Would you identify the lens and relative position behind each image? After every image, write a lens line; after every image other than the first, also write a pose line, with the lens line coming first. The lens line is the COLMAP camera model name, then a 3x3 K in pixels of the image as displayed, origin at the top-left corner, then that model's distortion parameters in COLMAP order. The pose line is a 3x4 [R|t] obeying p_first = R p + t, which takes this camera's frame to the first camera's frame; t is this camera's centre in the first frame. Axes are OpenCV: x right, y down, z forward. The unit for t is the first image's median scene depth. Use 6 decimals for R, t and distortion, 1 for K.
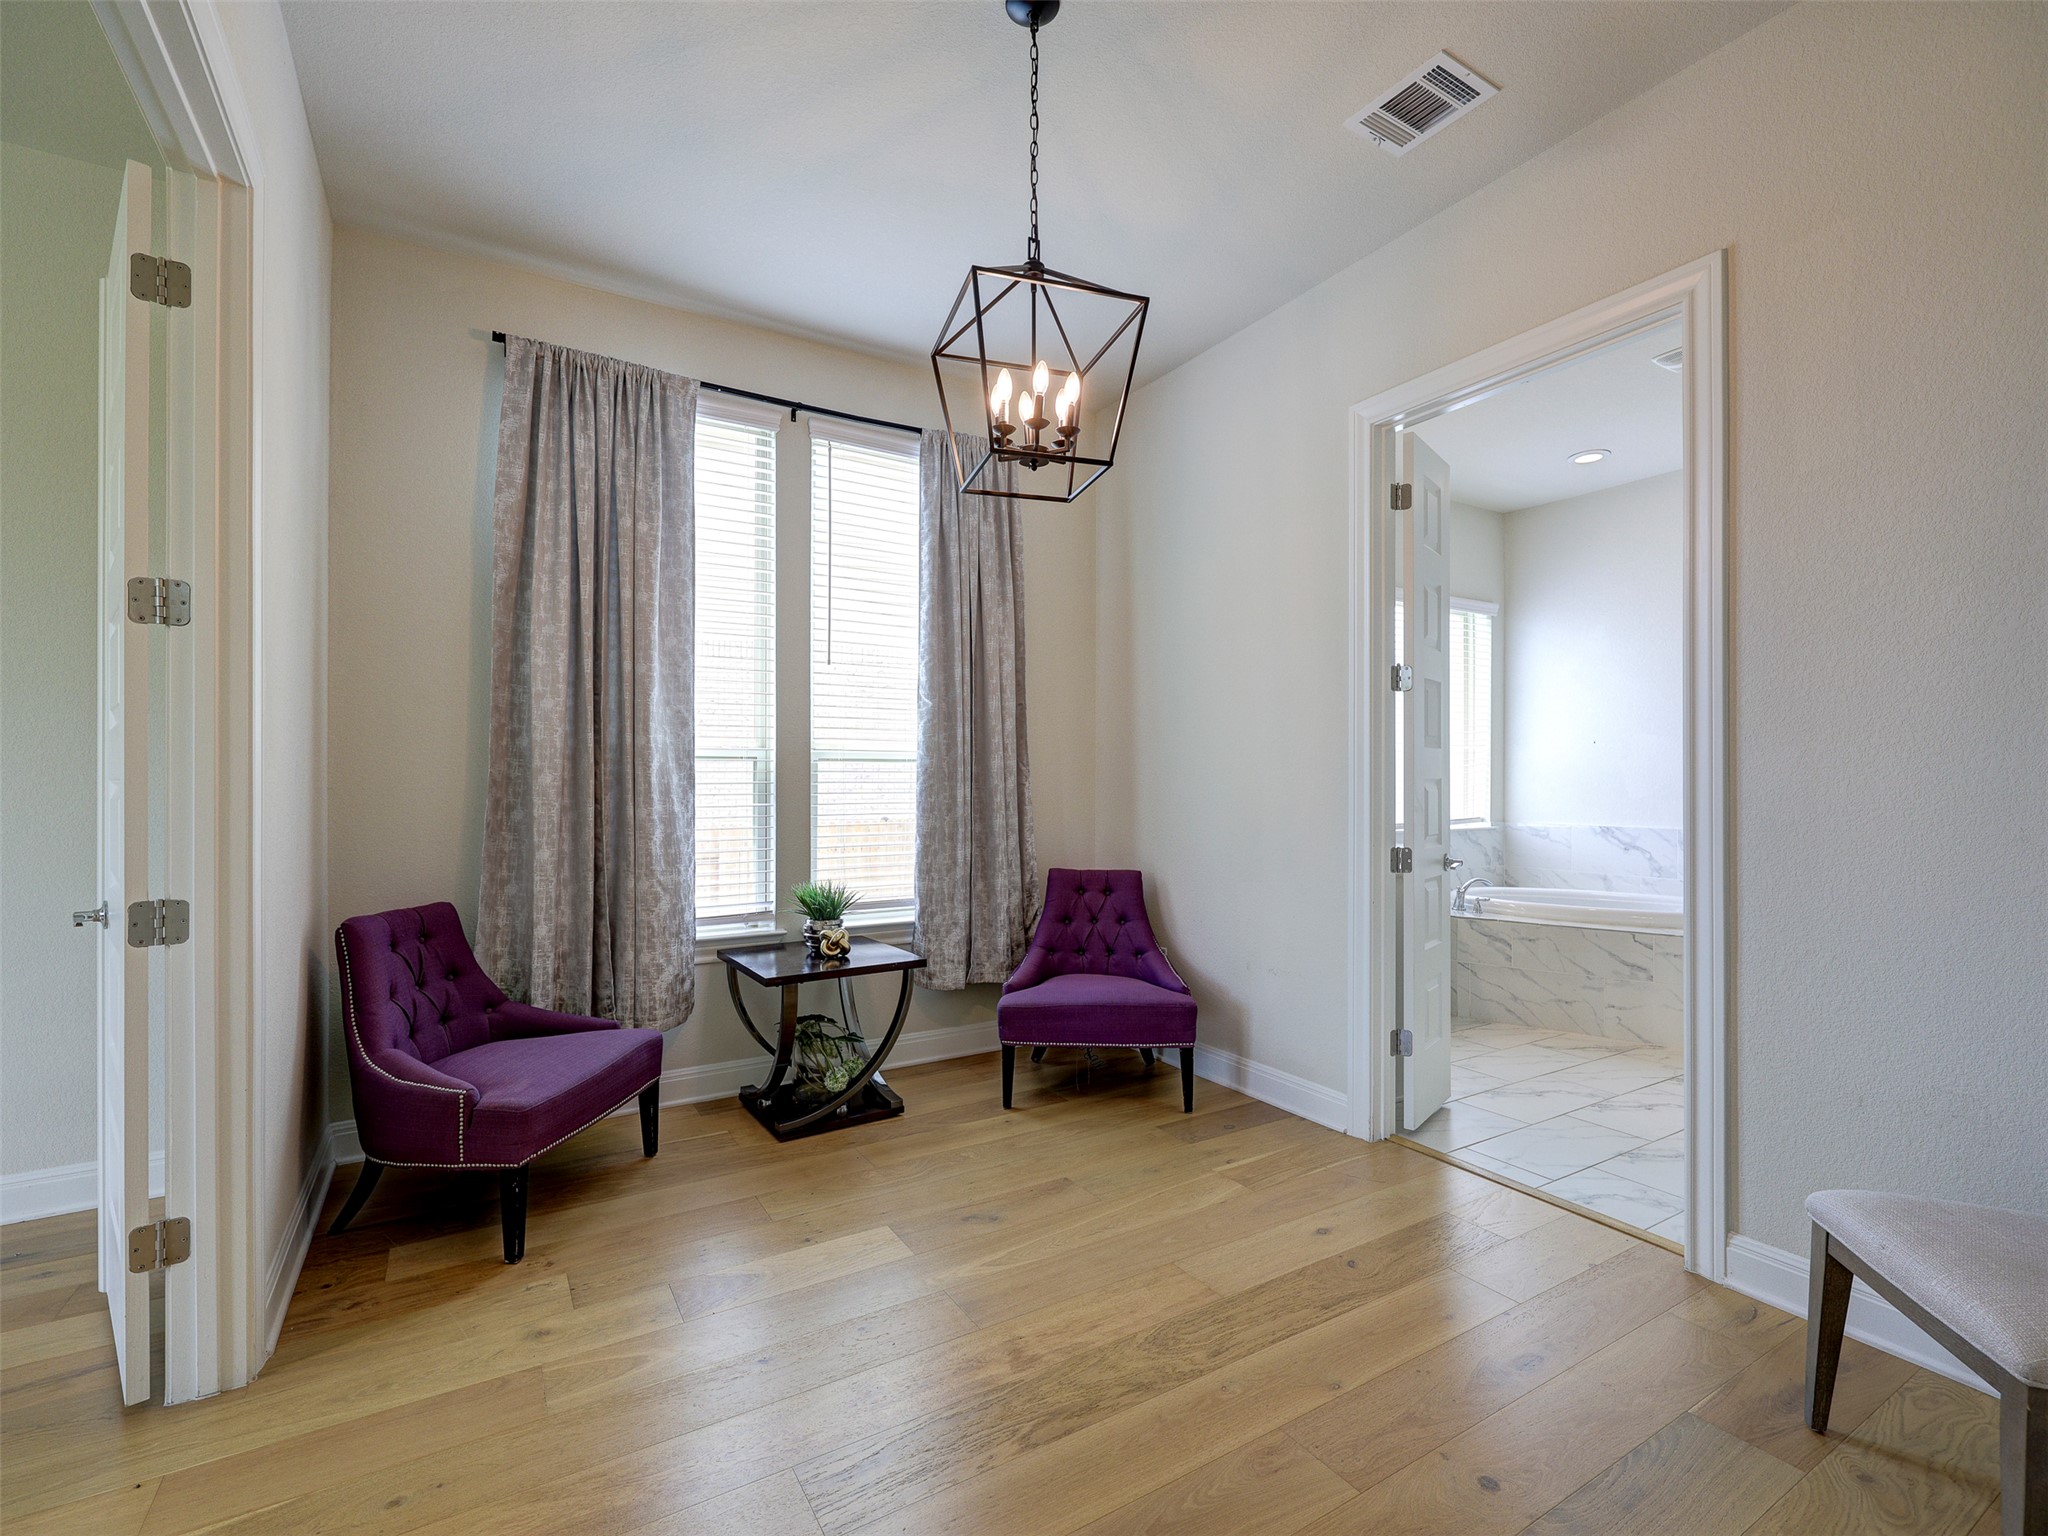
lens RADIAL K [[923.4, 0, 1034.9], [0, 923.4, 801.9], [0, 0, 1]] dist [-0.000767, 0.001065]
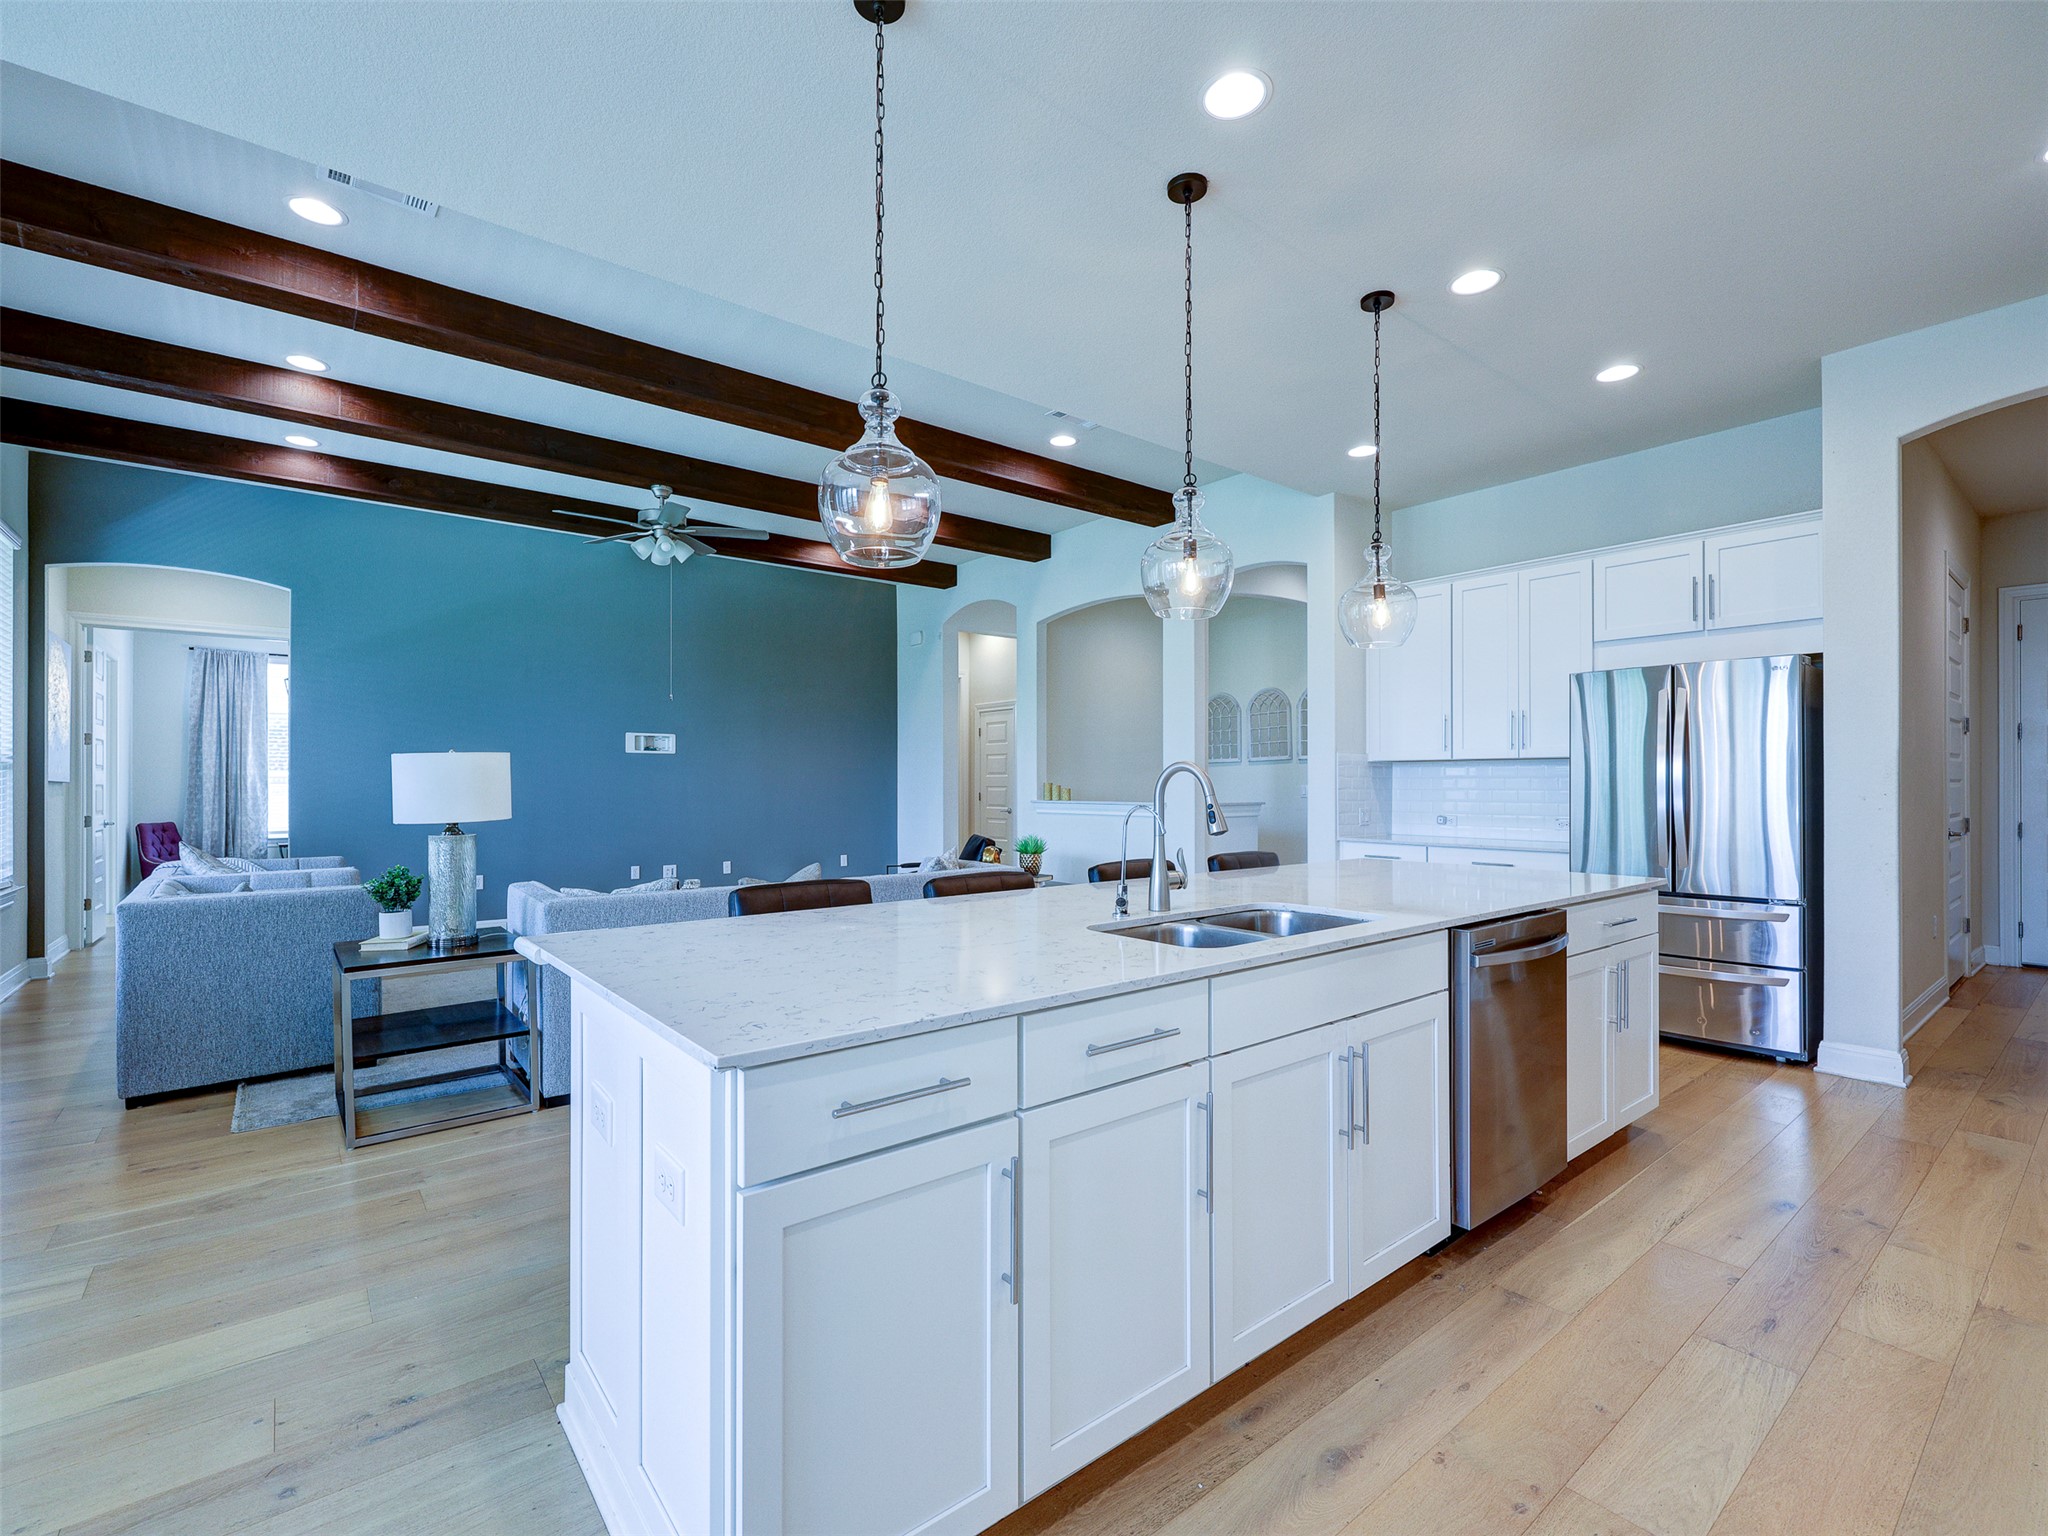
lens RADIAL K [[923.4, 0, 1025.5], [0, 923.4, 781.9], [0, 0, 1]] dist [-0.000767, 0.001065]
pose [[0.991347, 0.000970, 0.131263, 1.846843], [-0.001205, 0.999998, 0.001706, -0.045358], [-0.131261, -0.001850, 0.991346, -2.529637]]
